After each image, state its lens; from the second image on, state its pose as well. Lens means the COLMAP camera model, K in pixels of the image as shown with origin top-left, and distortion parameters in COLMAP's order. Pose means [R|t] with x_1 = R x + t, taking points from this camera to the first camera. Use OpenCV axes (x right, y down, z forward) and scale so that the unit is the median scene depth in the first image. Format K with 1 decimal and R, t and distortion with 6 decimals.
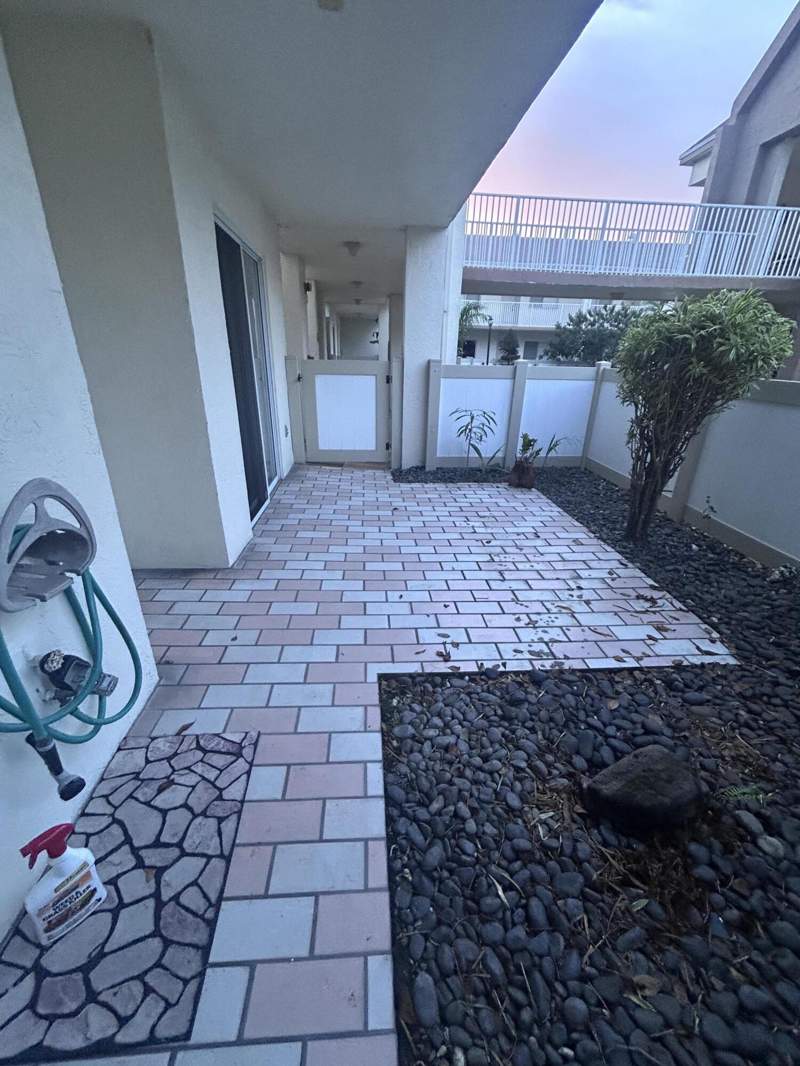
lens RADIAL K [[433.5, 0, 400.0], [0, 433.5, 533.0], [0, 0, 1]] dist [-0.001179, -0.000031]
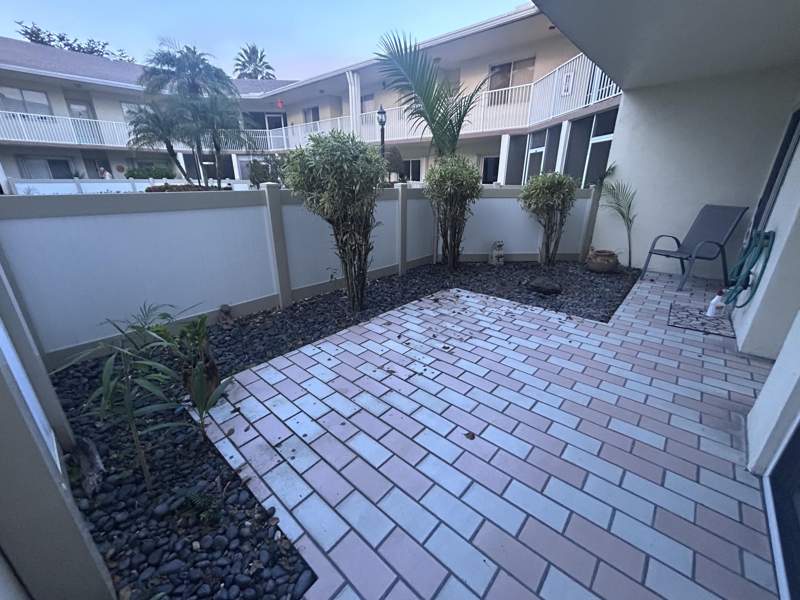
lens RADIAL K [[325.3, 0, 399.4], [0, 325.3, 296.7], [0, 0, 1]] dist [-0.001179, -0.000031]
pose [[-0.687276, -0.273241, 0.673046, -0.268648], [0.258787, 0.773657, 0.578346, -0.680431], [-0.678735, 0.571659, -0.461004, 1.613911]]
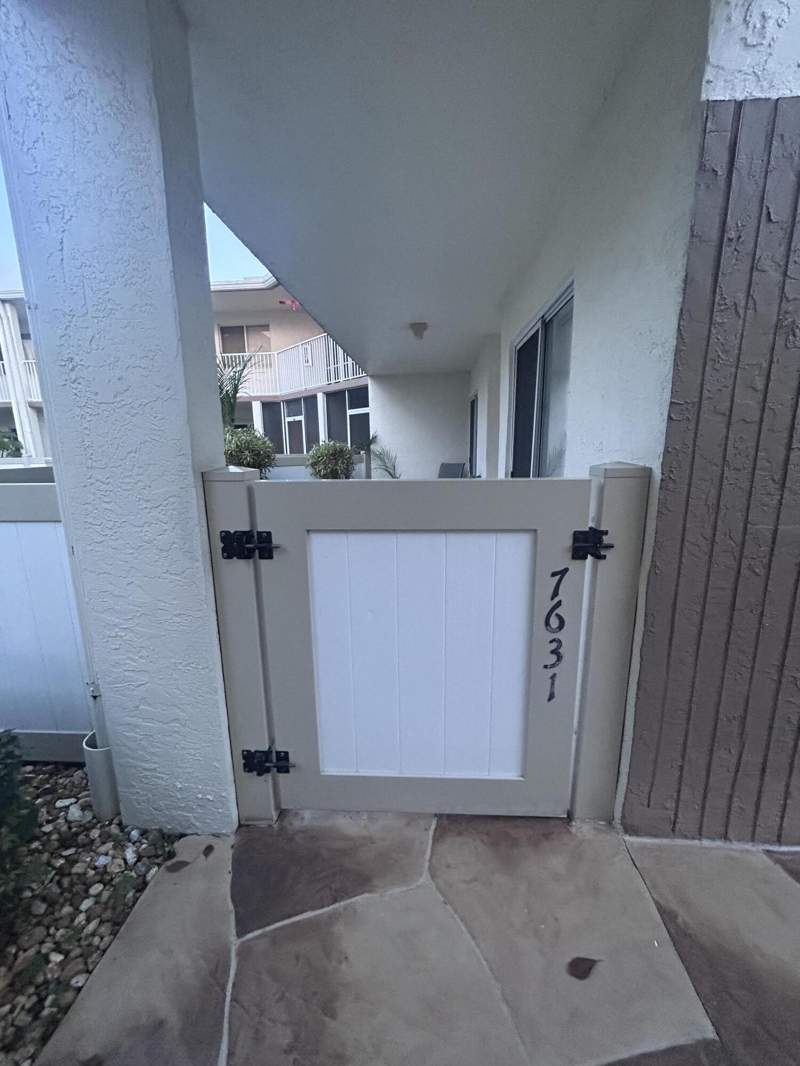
lens RADIAL K [[433.5, 0, 400.0], [0, 433.5, 533.0], [0, 0, 1]] dist [-0.001179, -0.000031]
pose [[-0.988855, -0.035662, 0.144546, -0.262034], [0.051517, 0.828945, 0.556952, -0.915407], [-0.139683, 0.558192, -0.817869, 2.176543]]
